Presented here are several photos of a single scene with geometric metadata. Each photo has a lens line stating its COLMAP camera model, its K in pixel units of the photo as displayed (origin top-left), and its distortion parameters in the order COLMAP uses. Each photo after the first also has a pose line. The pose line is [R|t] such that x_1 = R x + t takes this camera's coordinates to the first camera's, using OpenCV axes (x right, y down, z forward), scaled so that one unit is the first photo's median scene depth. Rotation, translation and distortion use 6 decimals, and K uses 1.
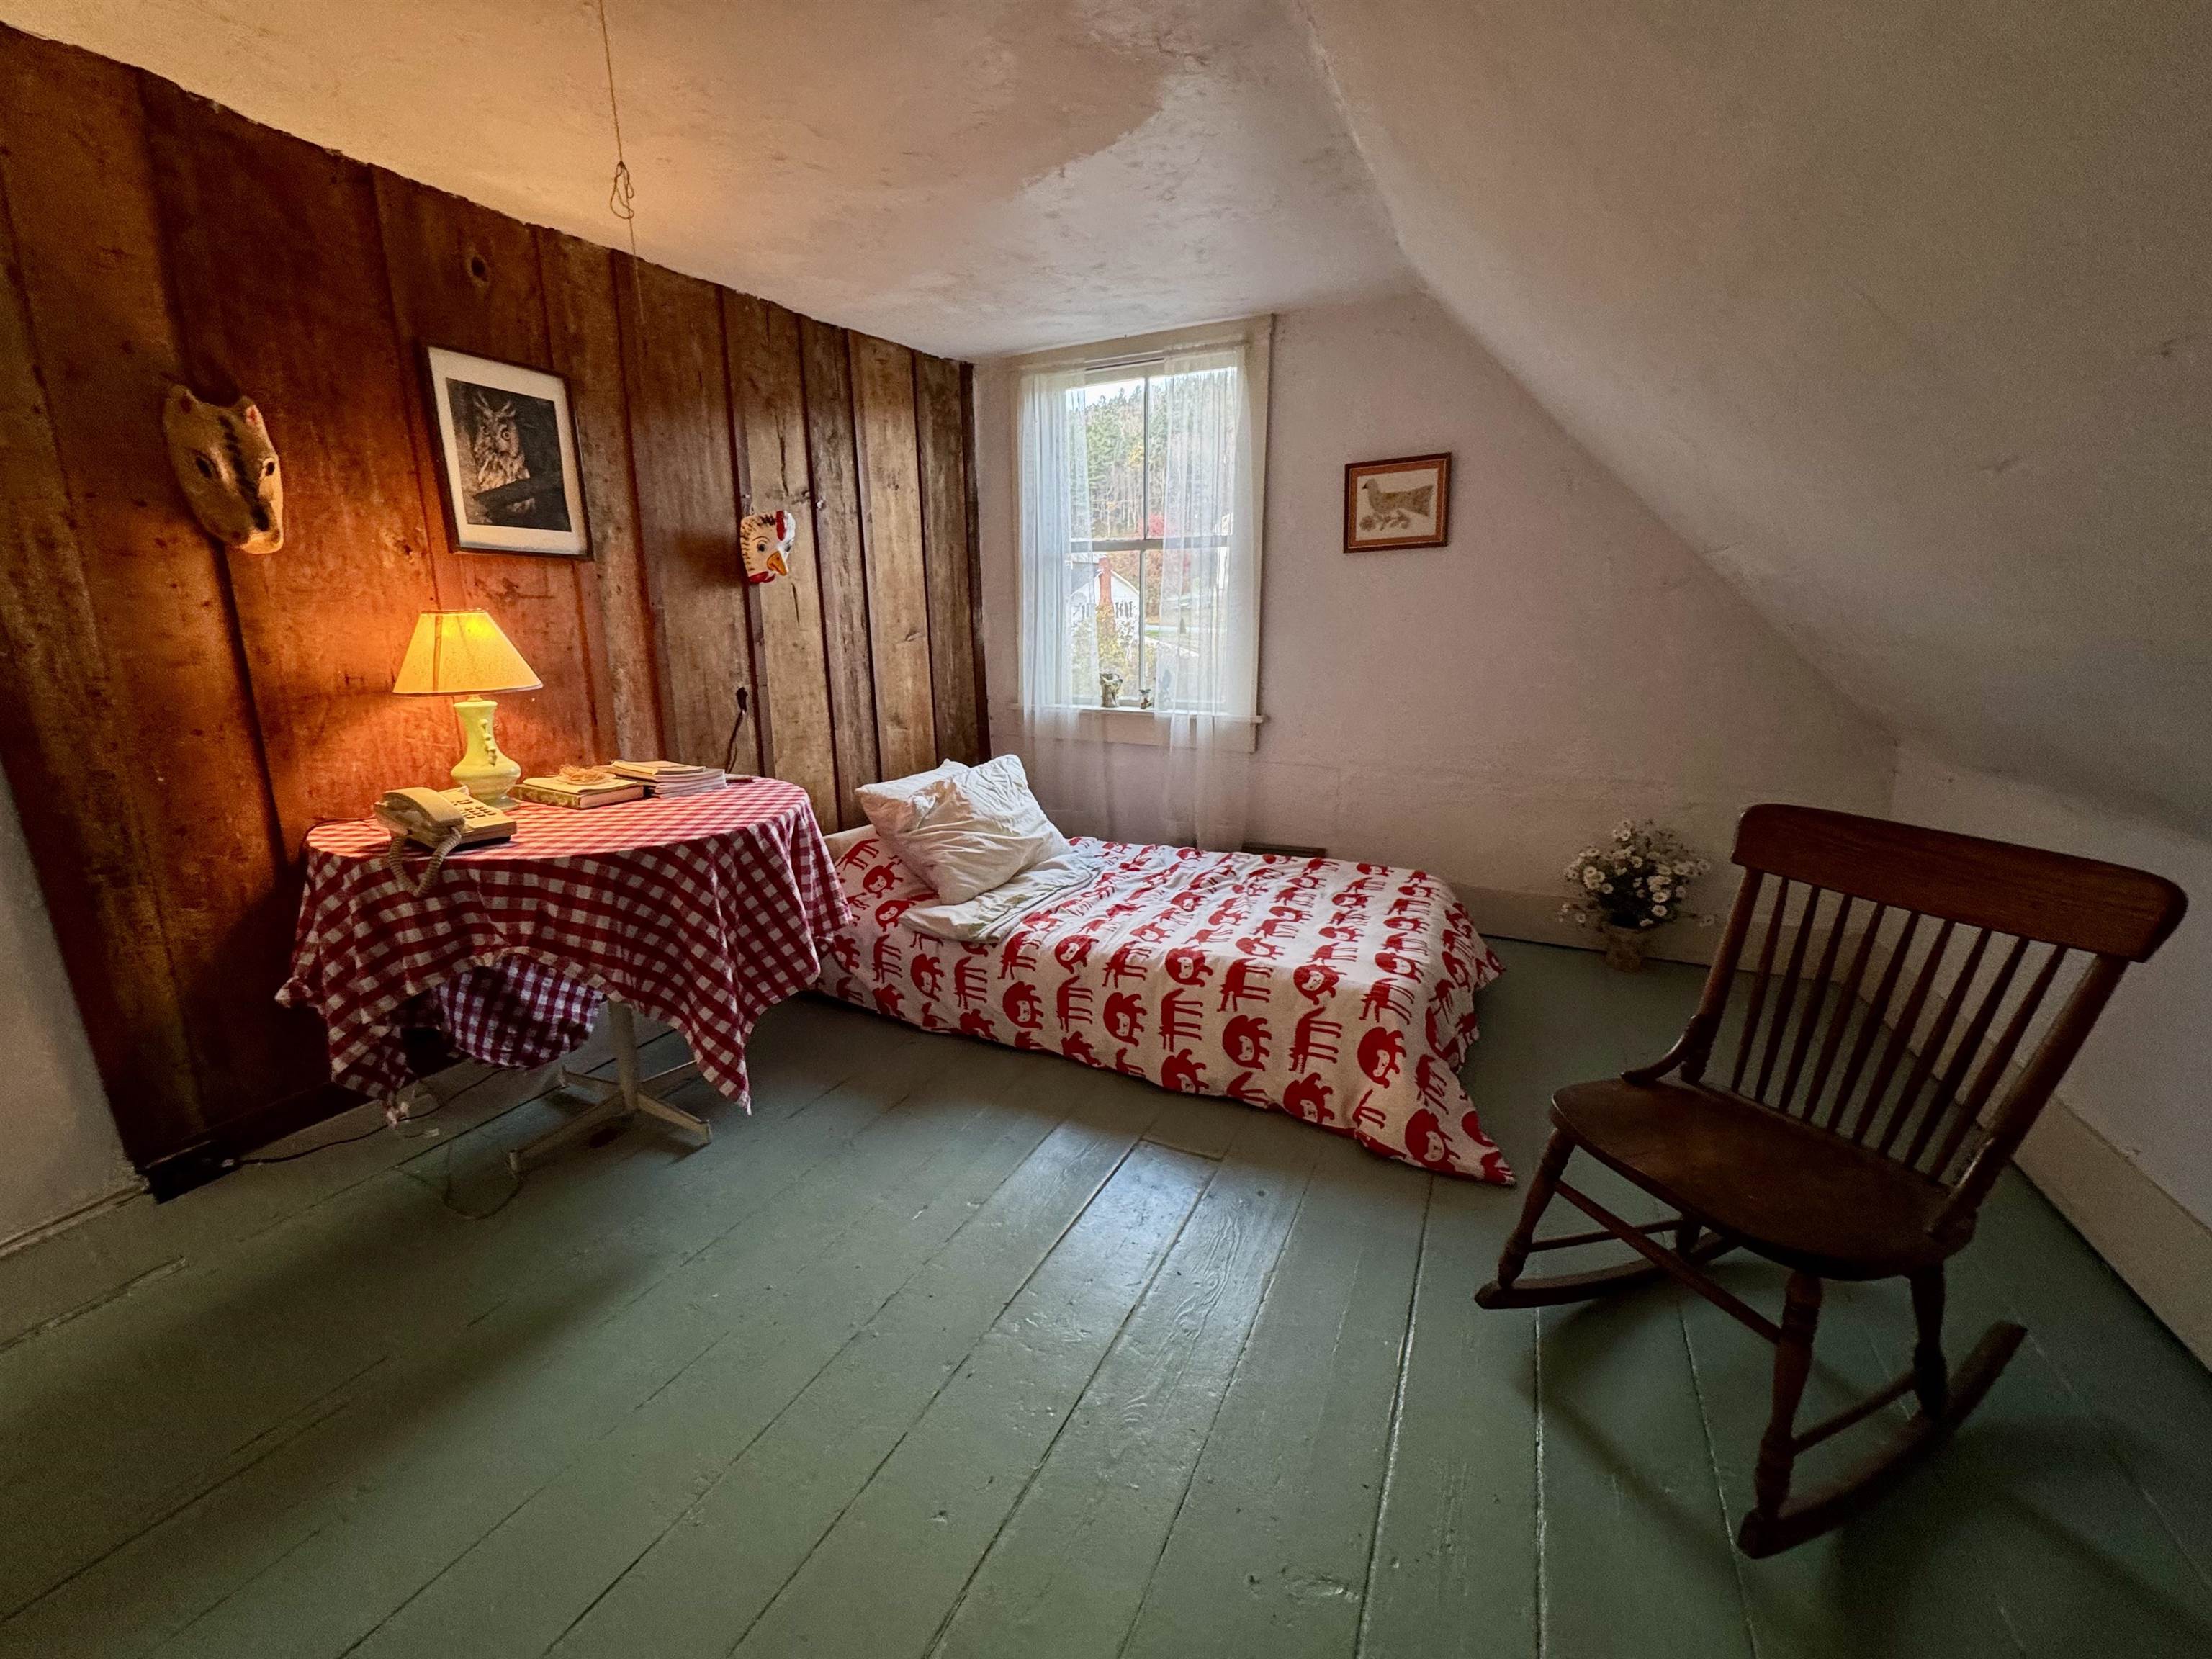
lens RADIAL K [[877.5, 0, 1106.0], [0, 877.5, 829.5], [0, 0, 1]] dist [-0.002456, 0.000638]
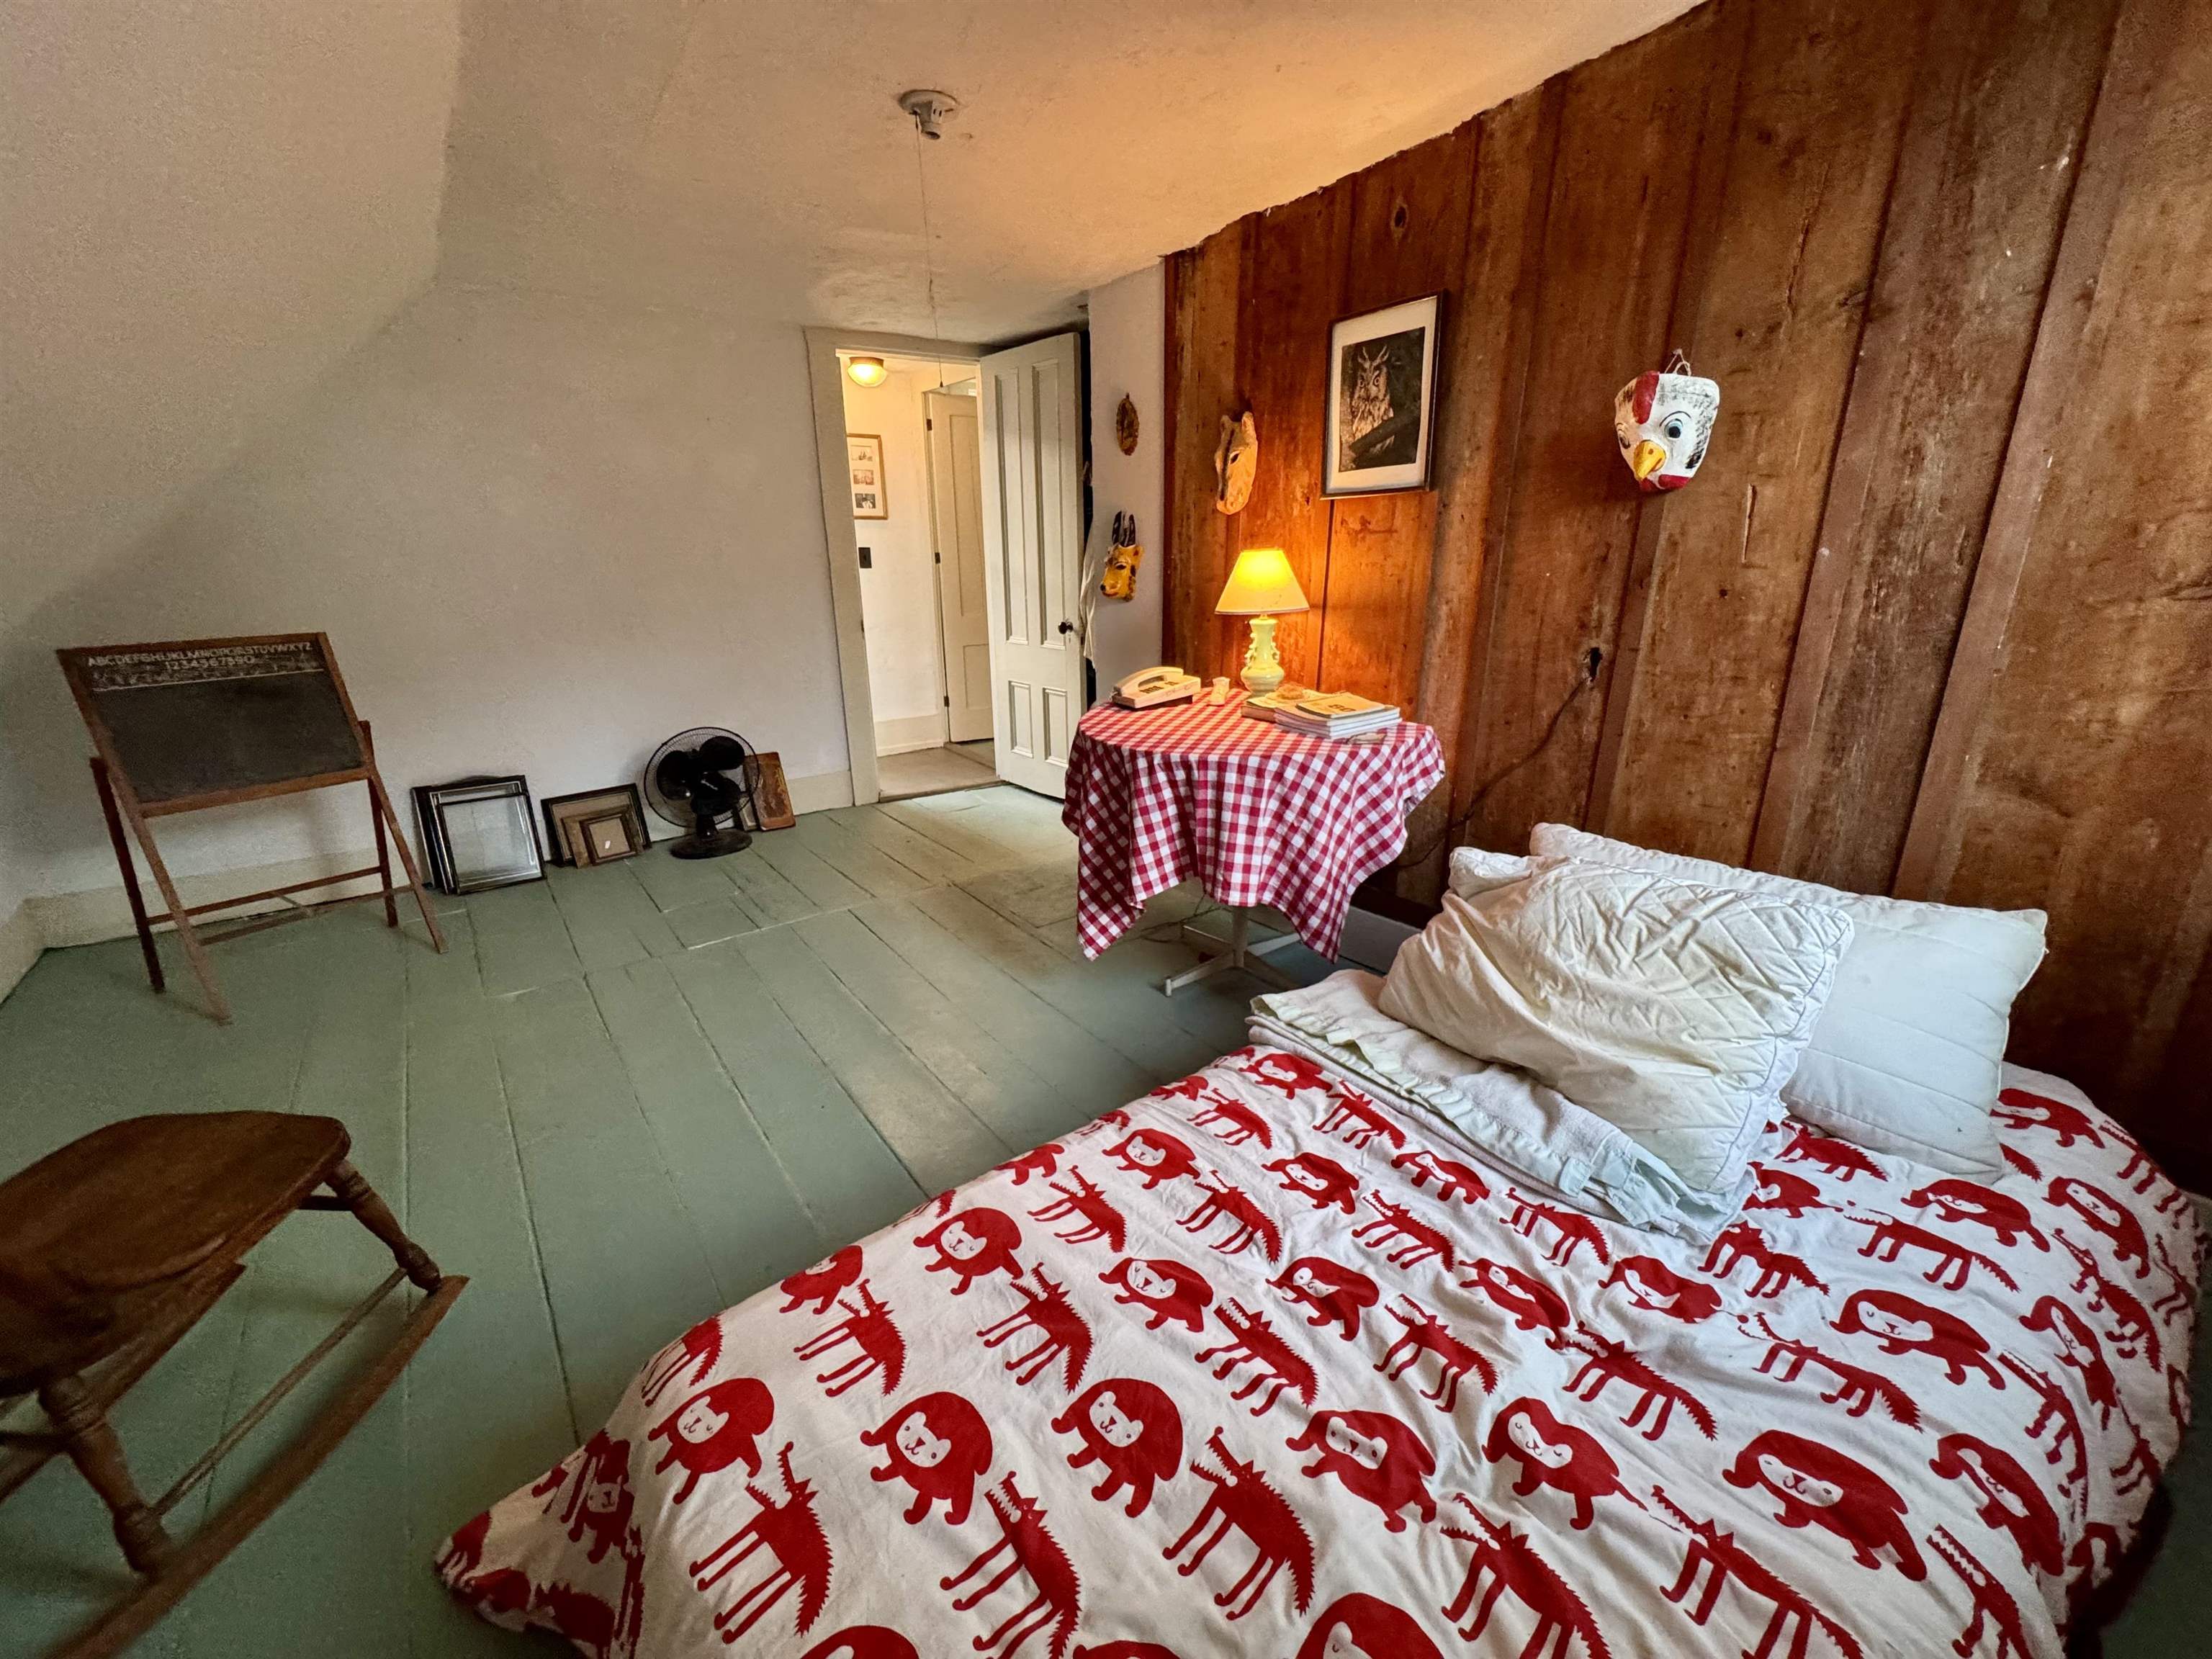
lens RADIAL K [[876.4, 0, 1108.4], [0, 876.4, 831.1], [0, 0, 1]] dist [-0.002253, 0.000052]
pose [[-0.451838, 0.294150, -0.842210, 0.500329], [-0.175286, 0.896400, 0.407115, -0.305755], [0.874710, 0.331577, -0.353468, 1.172383]]
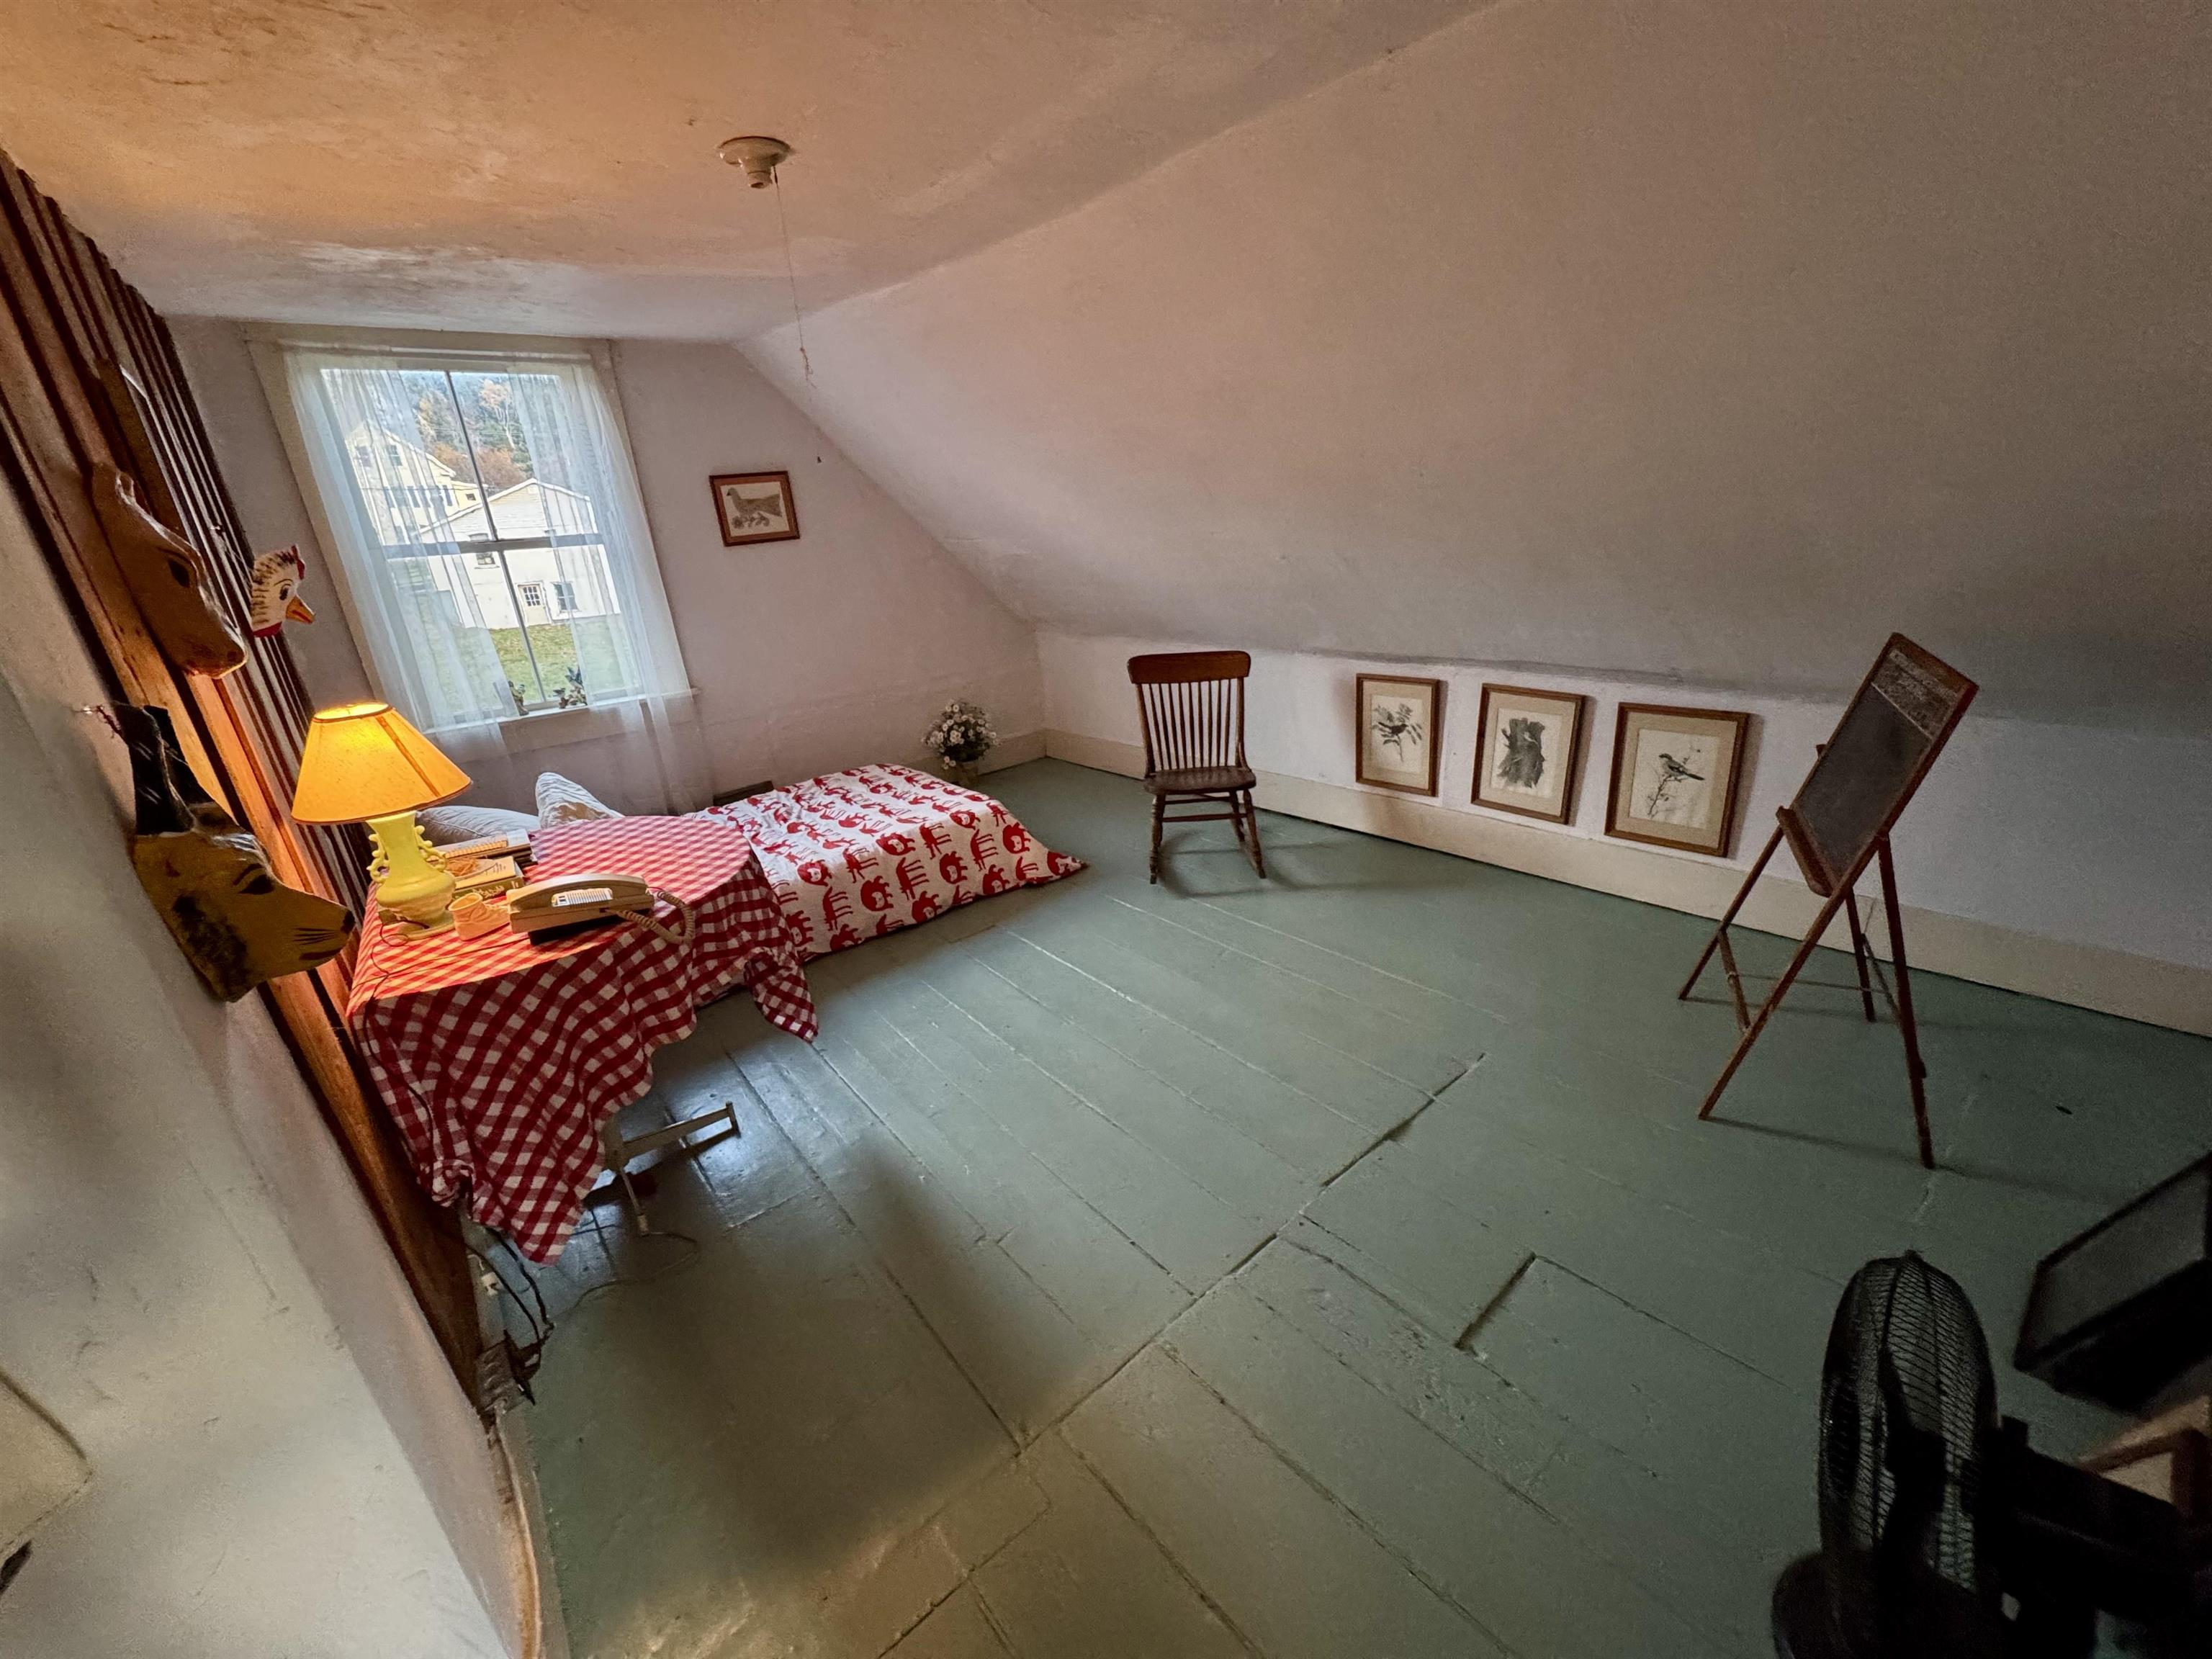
lens RADIAL K [[877.5, 0, 1106.0], [0, 877.5, 829.5], [0, 0, 1]] dist [-0.002456, 0.000638]
pose [[0.402329, -0.336334, 0.851475, -1.000702], [0.275926, 0.931371, 0.237516, -0.120294], [-0.872924, 0.139385, 0.467521, -0.008489]]
